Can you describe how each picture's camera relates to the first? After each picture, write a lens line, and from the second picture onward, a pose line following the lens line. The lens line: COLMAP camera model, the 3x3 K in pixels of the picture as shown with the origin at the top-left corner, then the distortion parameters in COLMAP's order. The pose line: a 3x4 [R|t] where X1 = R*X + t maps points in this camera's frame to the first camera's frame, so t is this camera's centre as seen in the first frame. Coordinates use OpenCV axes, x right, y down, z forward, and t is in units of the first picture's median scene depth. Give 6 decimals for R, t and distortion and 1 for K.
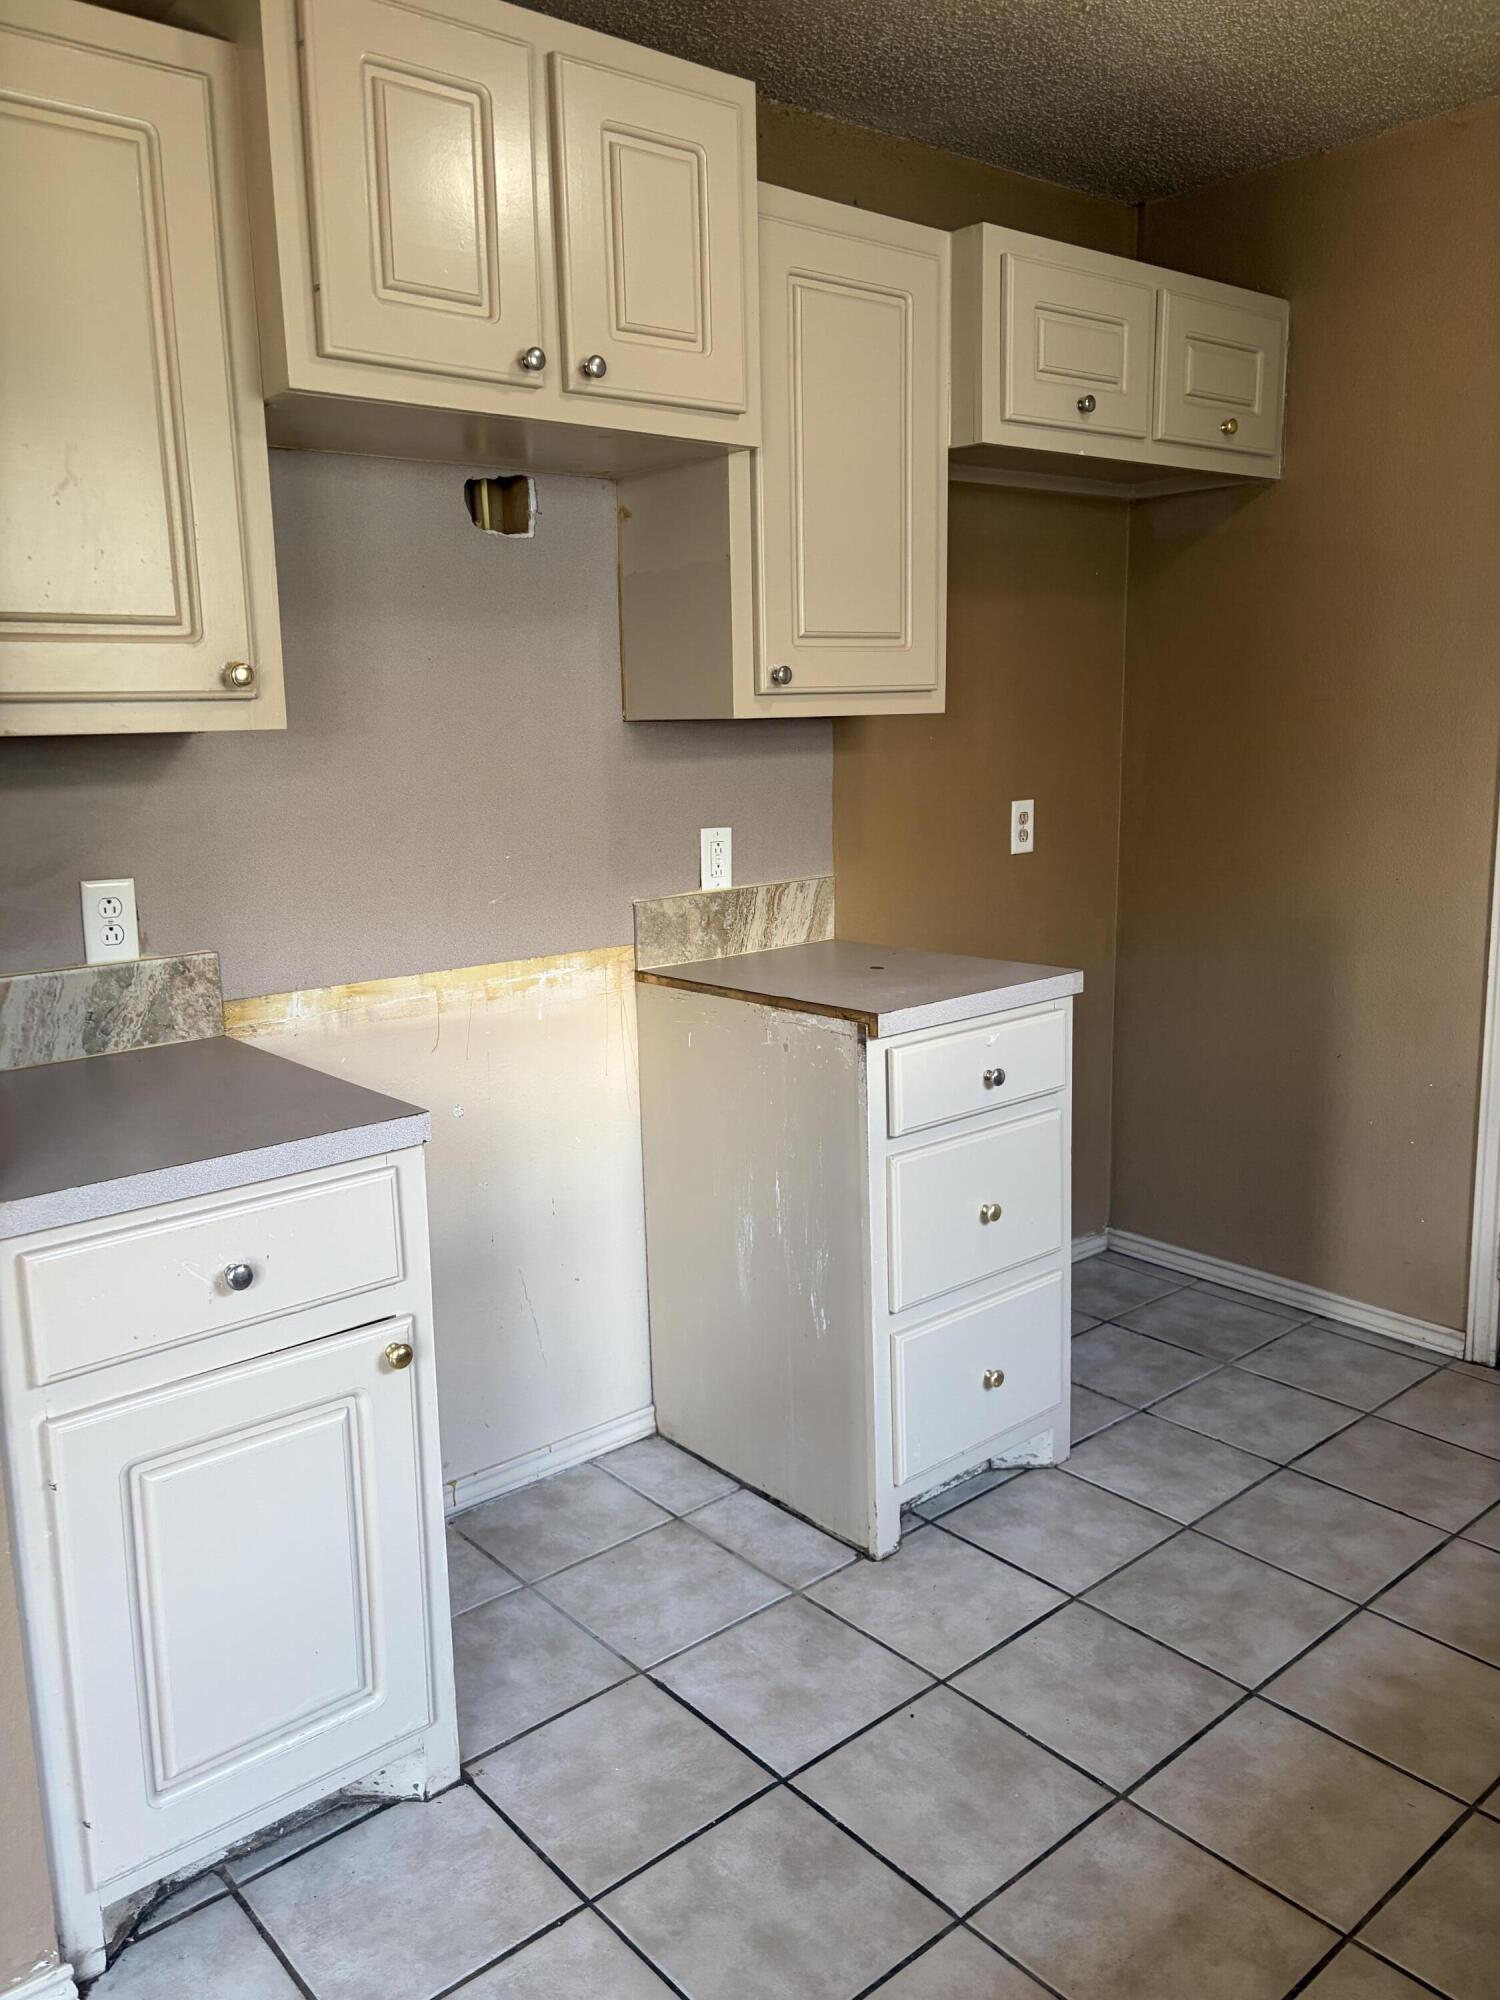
lens RADIAL K [[1500.8, 0, 746.6], [0, 1500.8, 981.2], [0, 0, 1]] dist [0.025907, -0.039892]
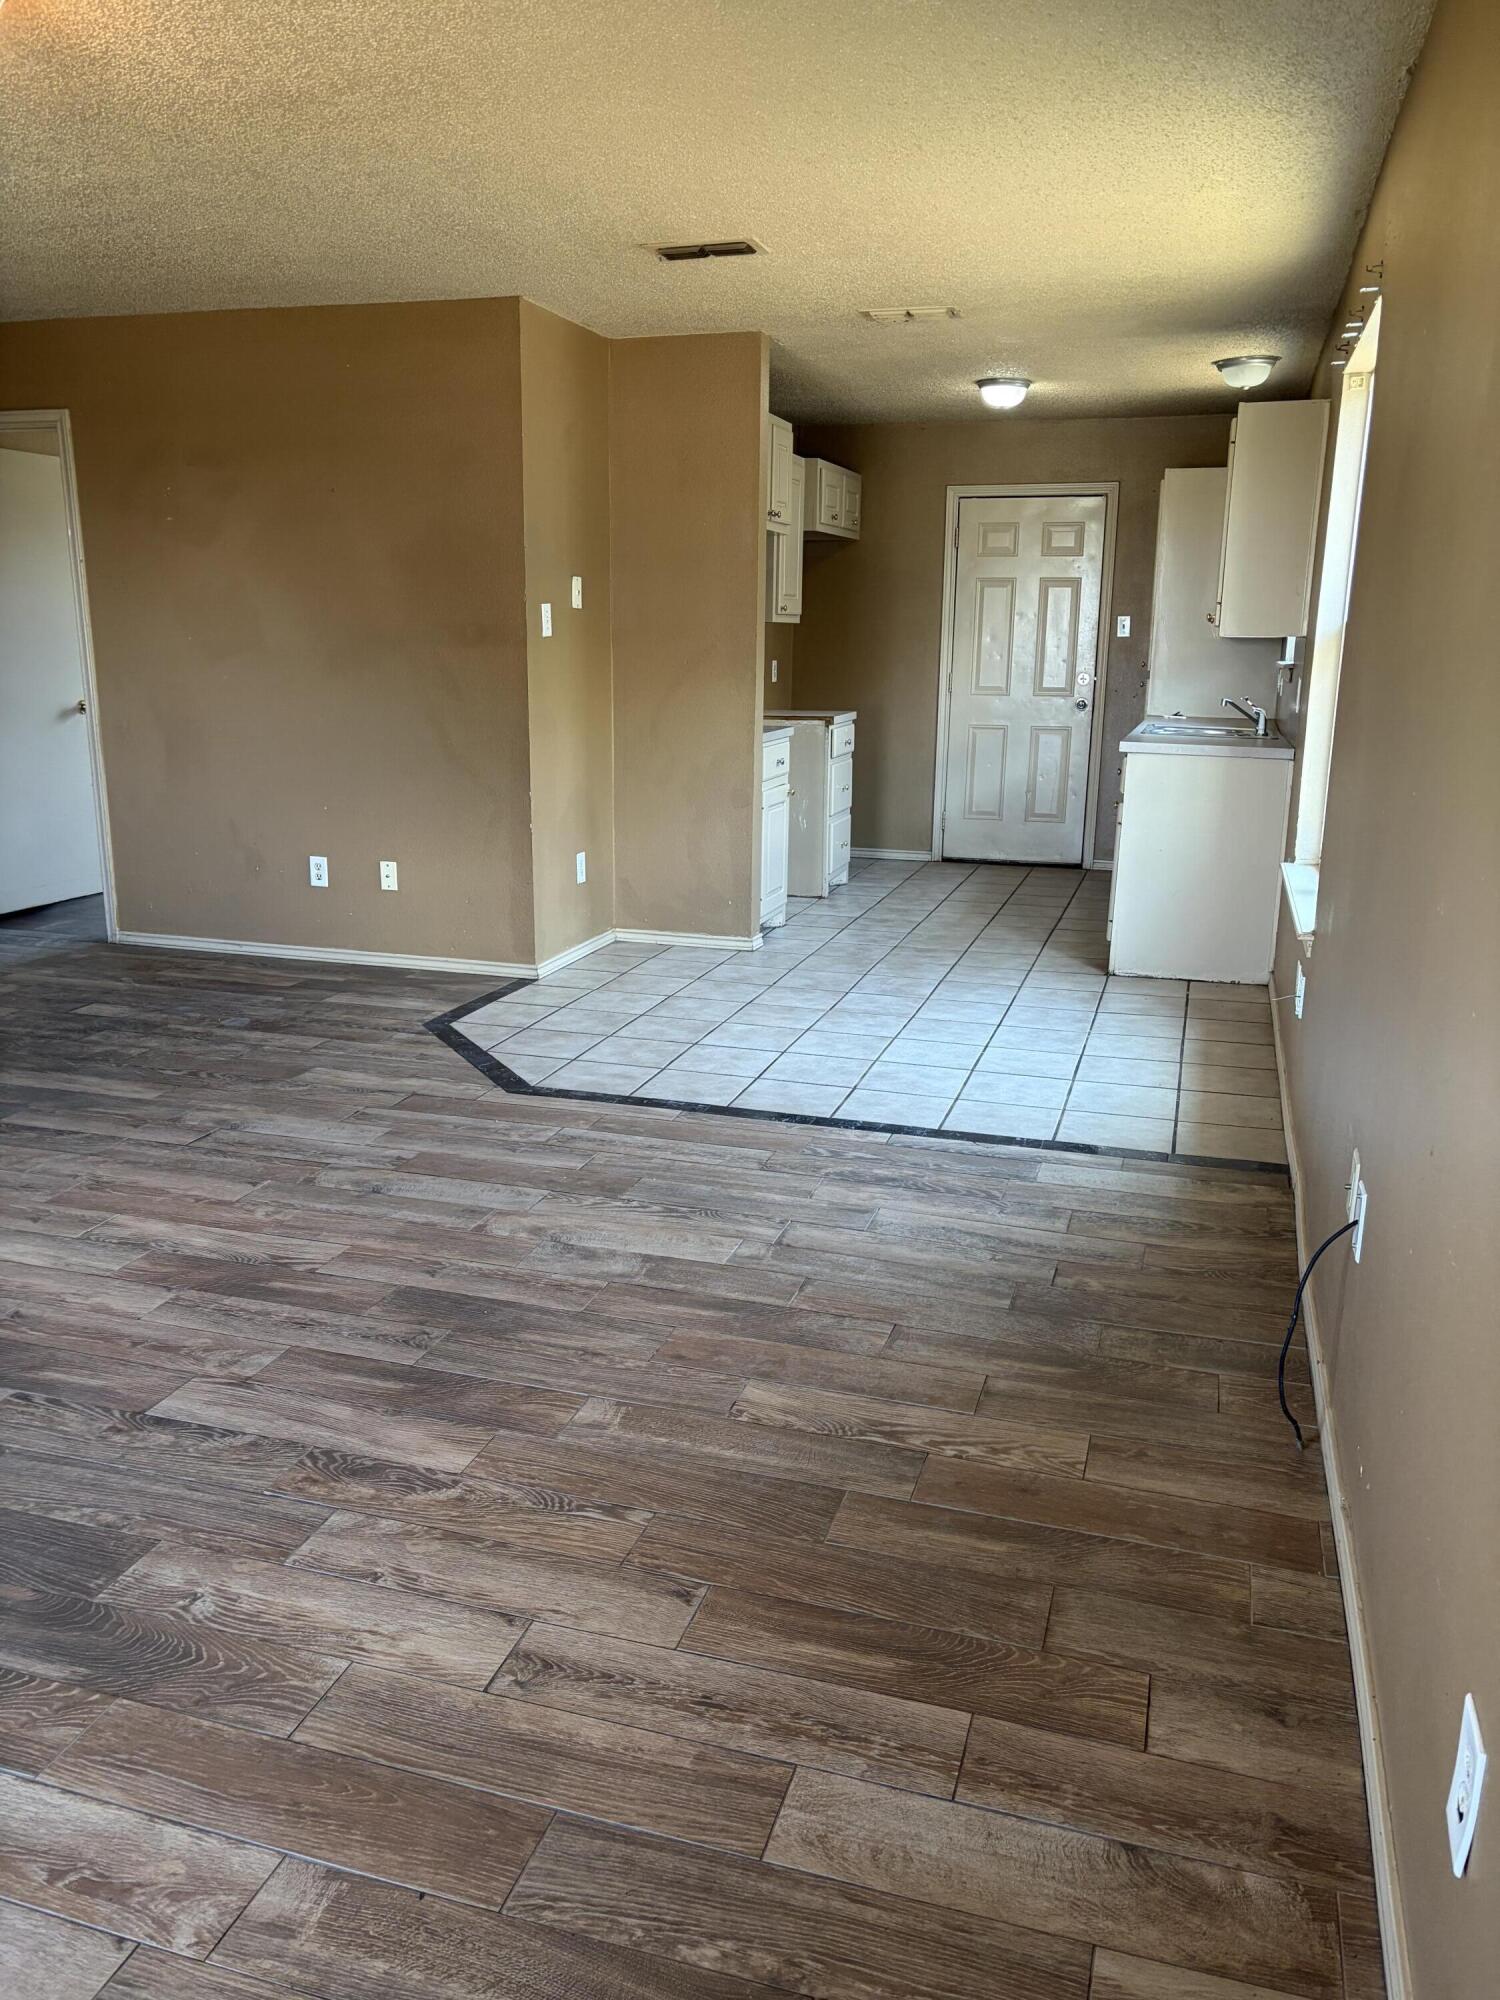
lens RADIAL K [[1500.8, 0, 740.1], [0, 1500.8, 1005.9], [0, 0, 1]] dist [0.025907, -0.039892]
pose [[0.842803, -0.097219, 0.529369, -1.619173], [0.061901, 0.994533, 0.084095, 0.310875], [-0.534651, -0.038107, 0.844214, -1.443570]]
